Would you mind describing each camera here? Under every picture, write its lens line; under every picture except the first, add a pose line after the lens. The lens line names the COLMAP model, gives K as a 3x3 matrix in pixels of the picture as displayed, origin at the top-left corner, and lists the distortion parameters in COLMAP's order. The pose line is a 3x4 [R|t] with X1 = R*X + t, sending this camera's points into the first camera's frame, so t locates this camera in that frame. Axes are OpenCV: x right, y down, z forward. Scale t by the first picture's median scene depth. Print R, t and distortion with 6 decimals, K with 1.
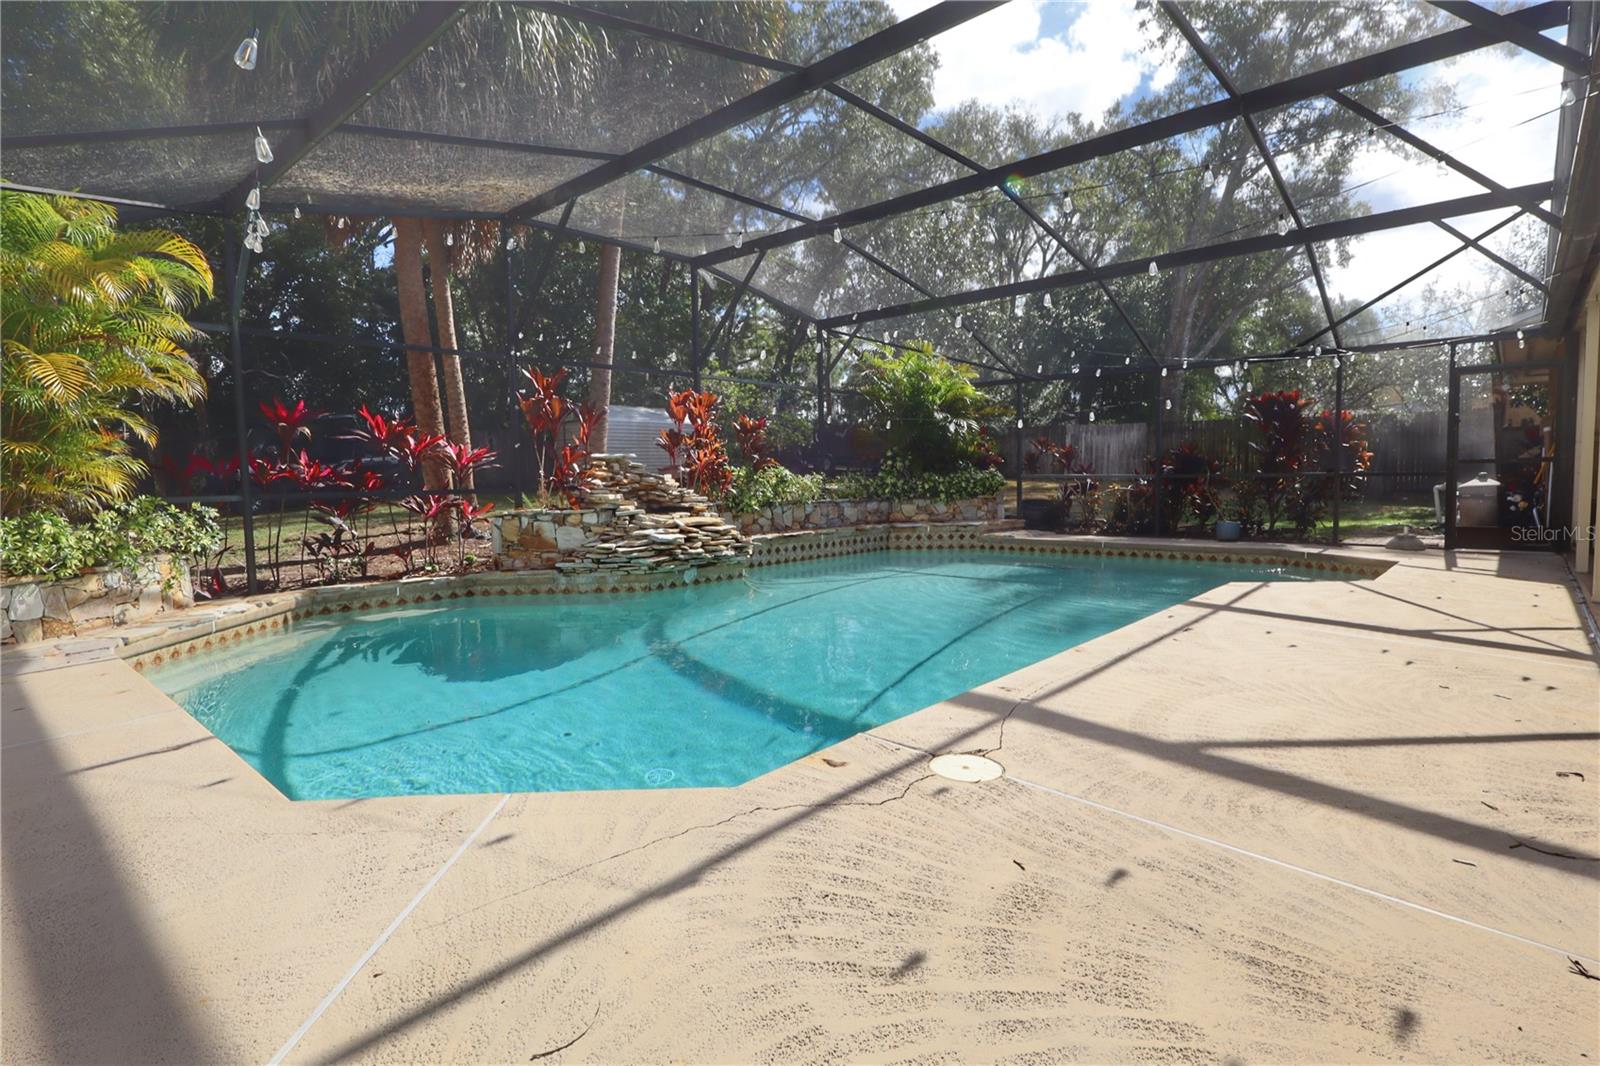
lens RADIAL K [[796.7, 0, 804.6], [0, 796.7, 534.7], [0, 0, 1]] dist [0.000661, 0.000337]
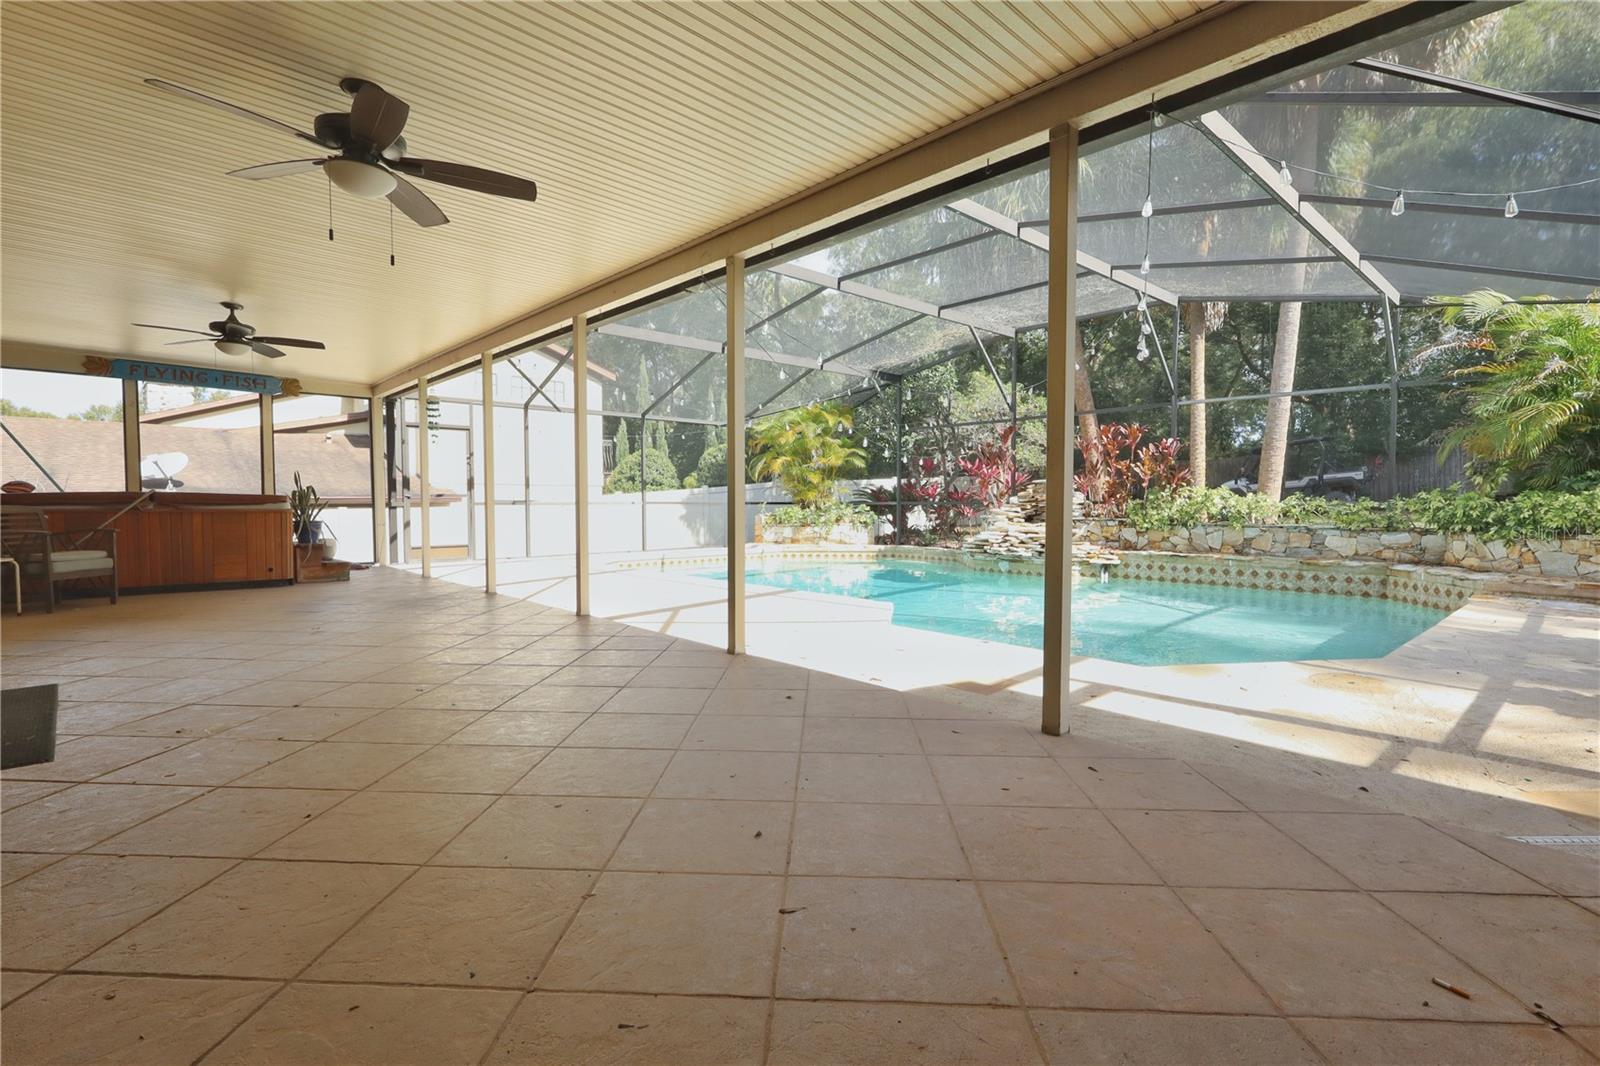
lens RADIAL K [[745.1, 0, 800.0], [0, 745.1, 533.0], [0, 0, 1]] dist [0.000298, 0.000388]
pose [[-0.095862, 0.062530, -0.993429, 0.979058], [-0.069165, 0.995194, 0.069316, -0.060496], [0.992989, 0.075355, -0.091077, 0.614822]]
